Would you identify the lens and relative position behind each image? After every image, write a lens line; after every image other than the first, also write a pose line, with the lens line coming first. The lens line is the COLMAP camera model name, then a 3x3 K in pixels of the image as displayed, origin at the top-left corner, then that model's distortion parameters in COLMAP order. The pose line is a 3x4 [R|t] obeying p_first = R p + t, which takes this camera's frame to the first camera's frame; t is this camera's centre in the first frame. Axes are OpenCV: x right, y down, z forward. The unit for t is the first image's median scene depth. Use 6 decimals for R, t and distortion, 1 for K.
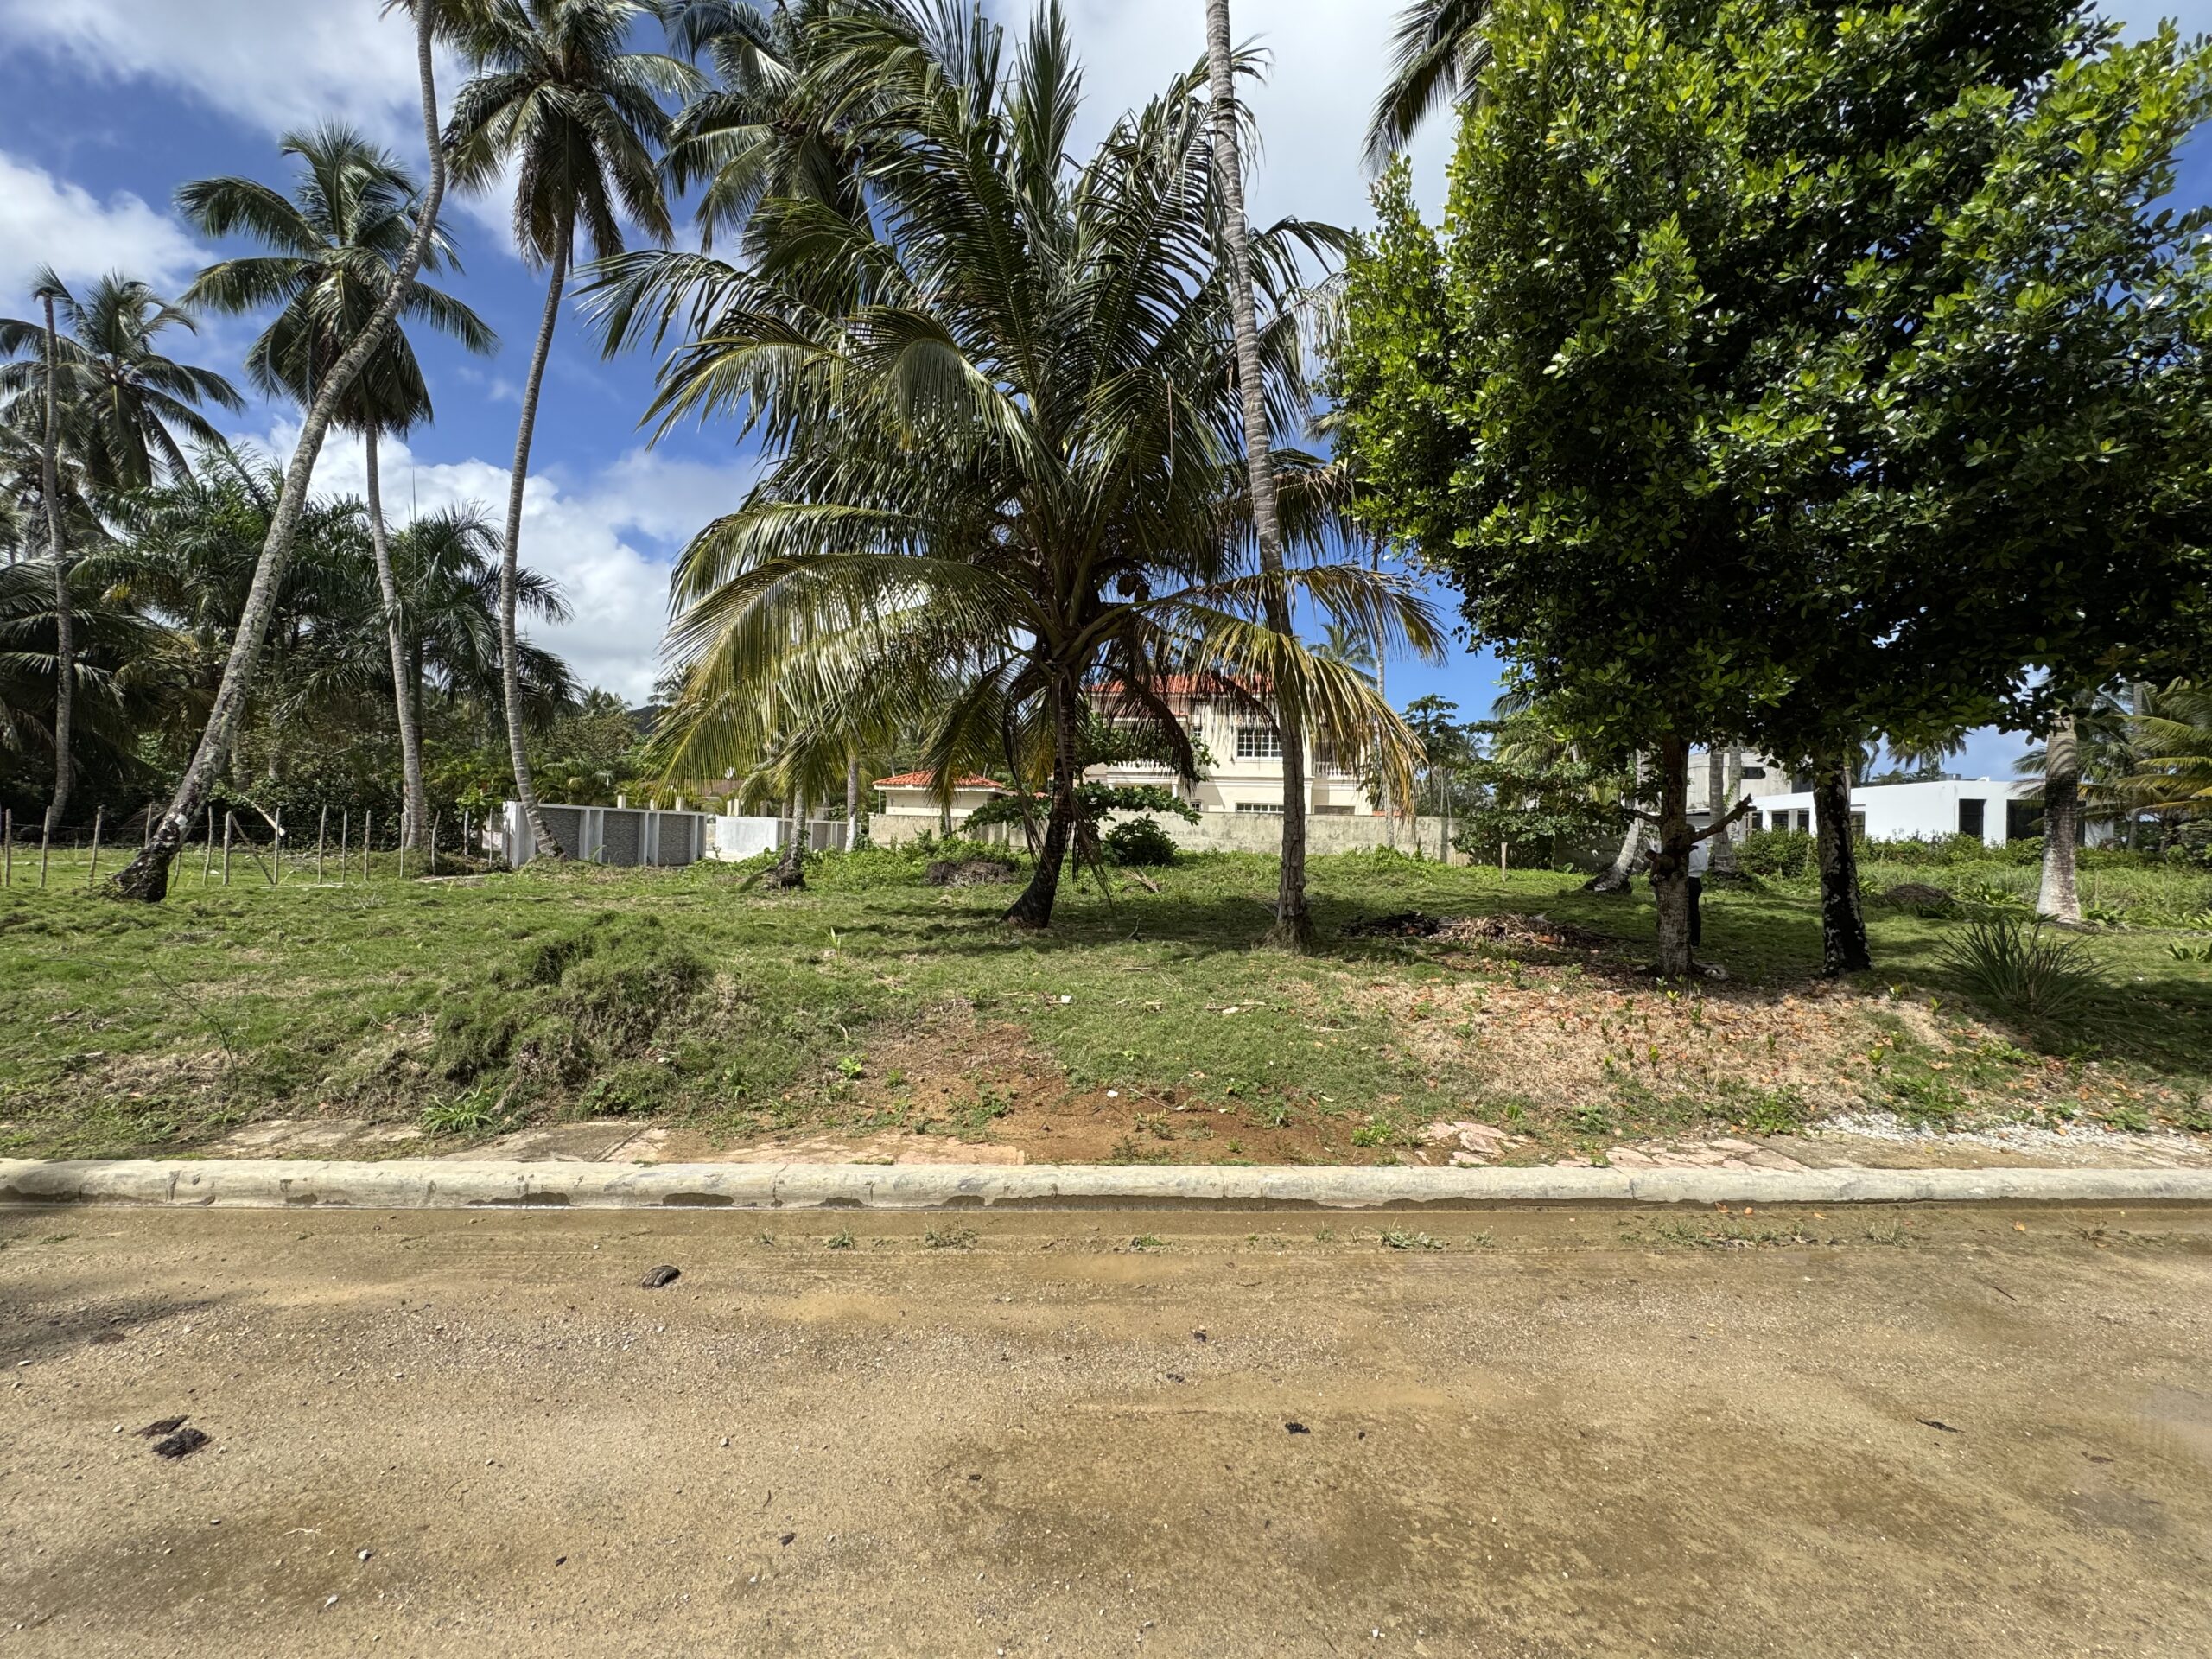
lens RADIAL K [[862.0, 0, 1114.5], [0, 862.0, 827.5], [0, 0, 1]] dist [-0.003567, 0.000217]
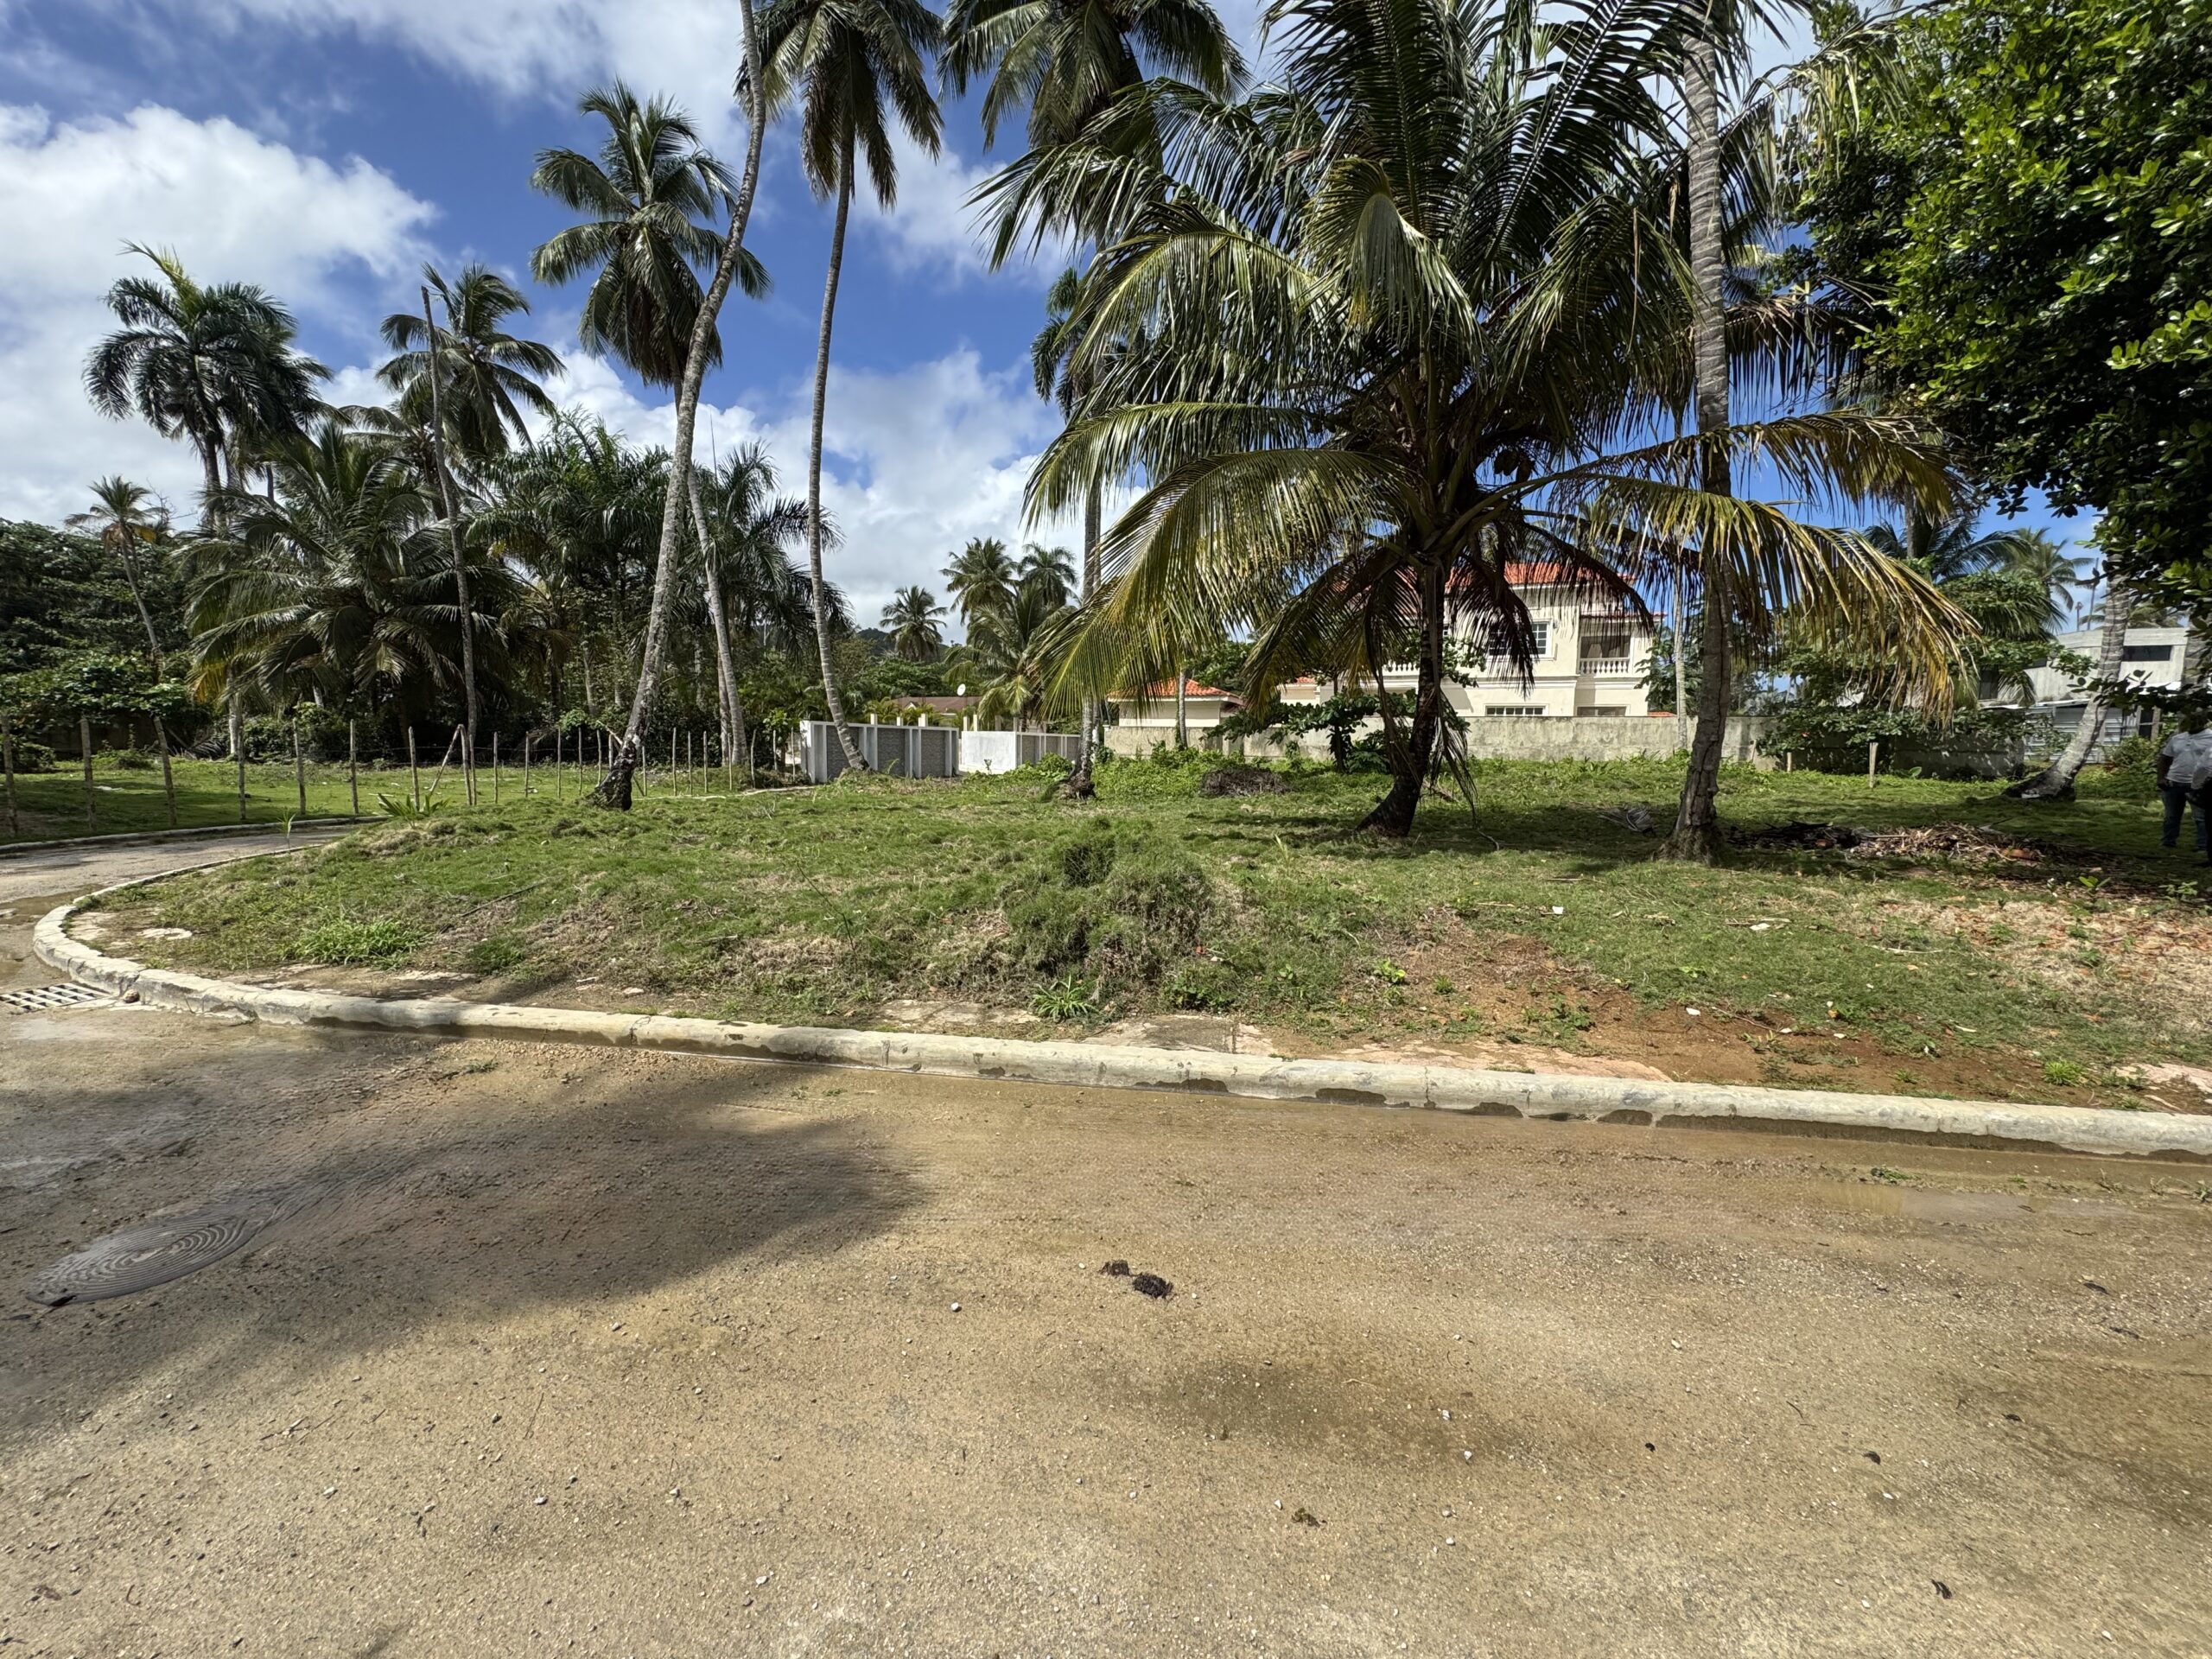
lens RADIAL K [[862.0, 0, 1113.0], [0, 862.0, 827.5], [0, 0, 1]] dist [-0.003567, 0.000217]
pose [[0.977436, 0.004181, -0.211189, -0.199101], [0.017588, 0.994721, 0.101097, 0.002487], [0.210497, -0.102530, 0.972203, -0.008573]]
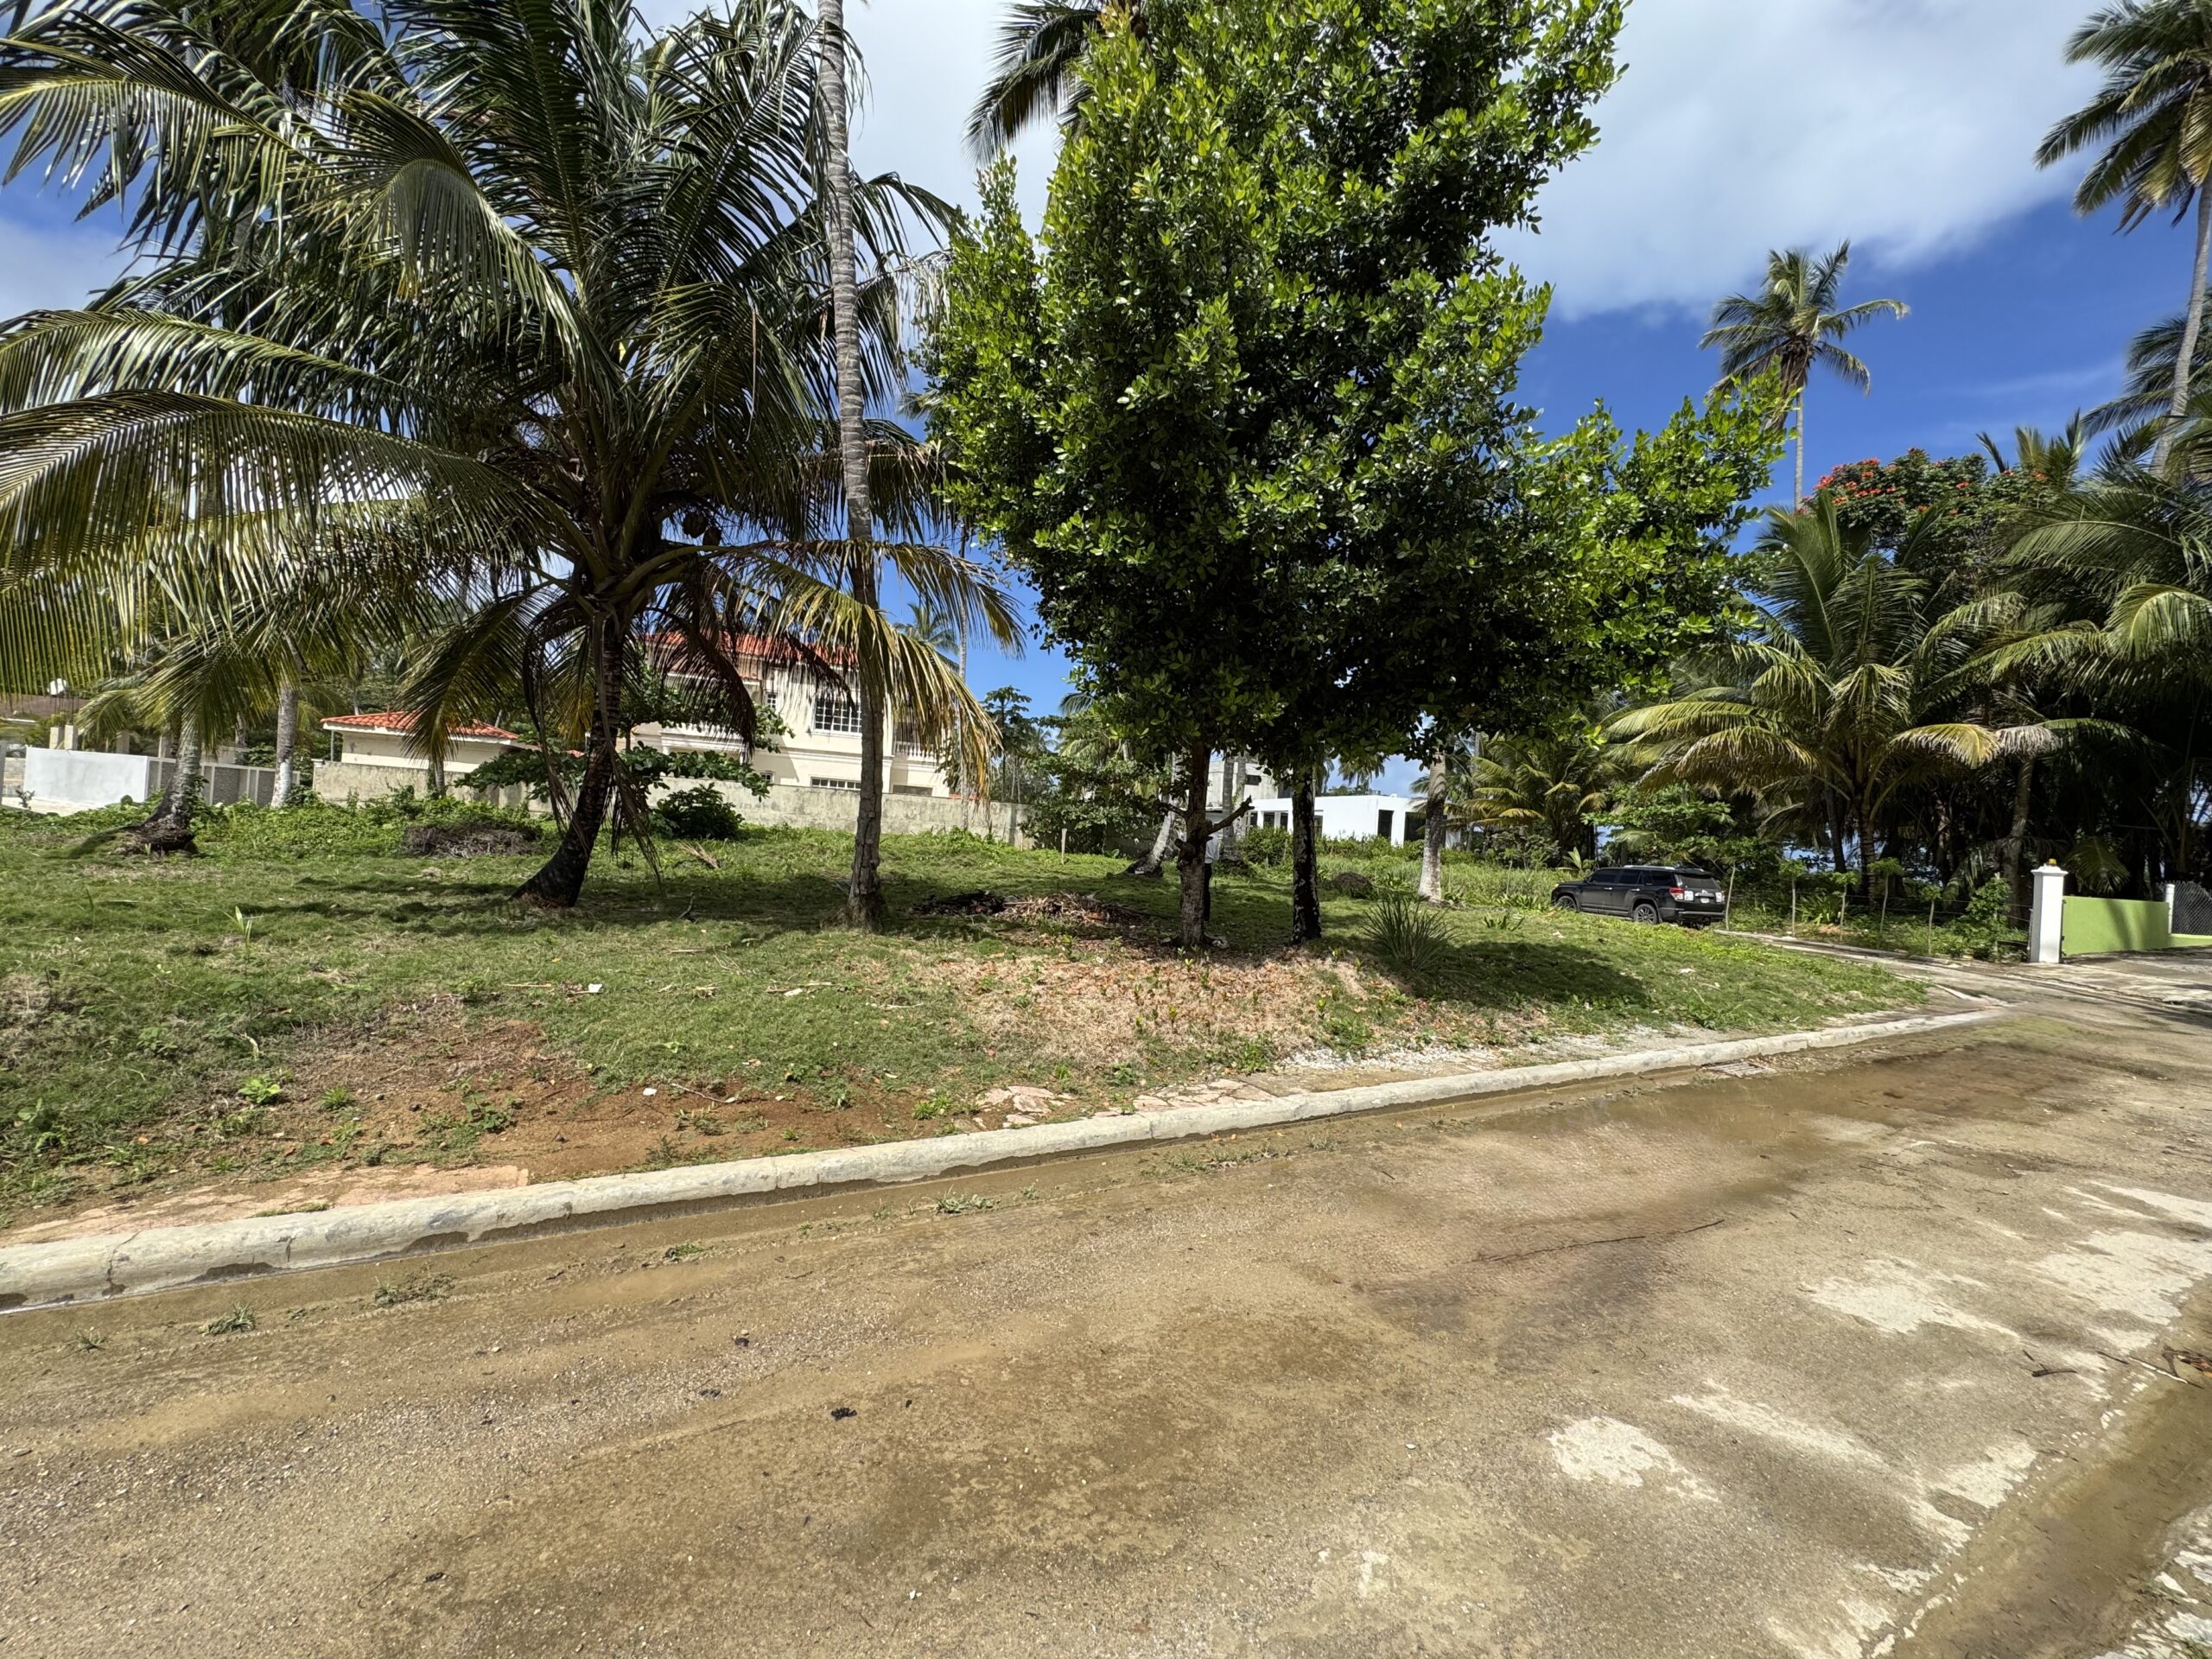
lens RADIAL K [[862.0, 0, 1096.5], [0, 862.0, 827.9], [0, 0, 1]] dist [-0.003567, 0.000217]
pose [[0.894414, 0.038505, 0.445578, 0.001773], [-0.049250, 0.998708, 0.012555, 0.001552], [-0.444519, -0.033174, 0.895155, 0.004043]]
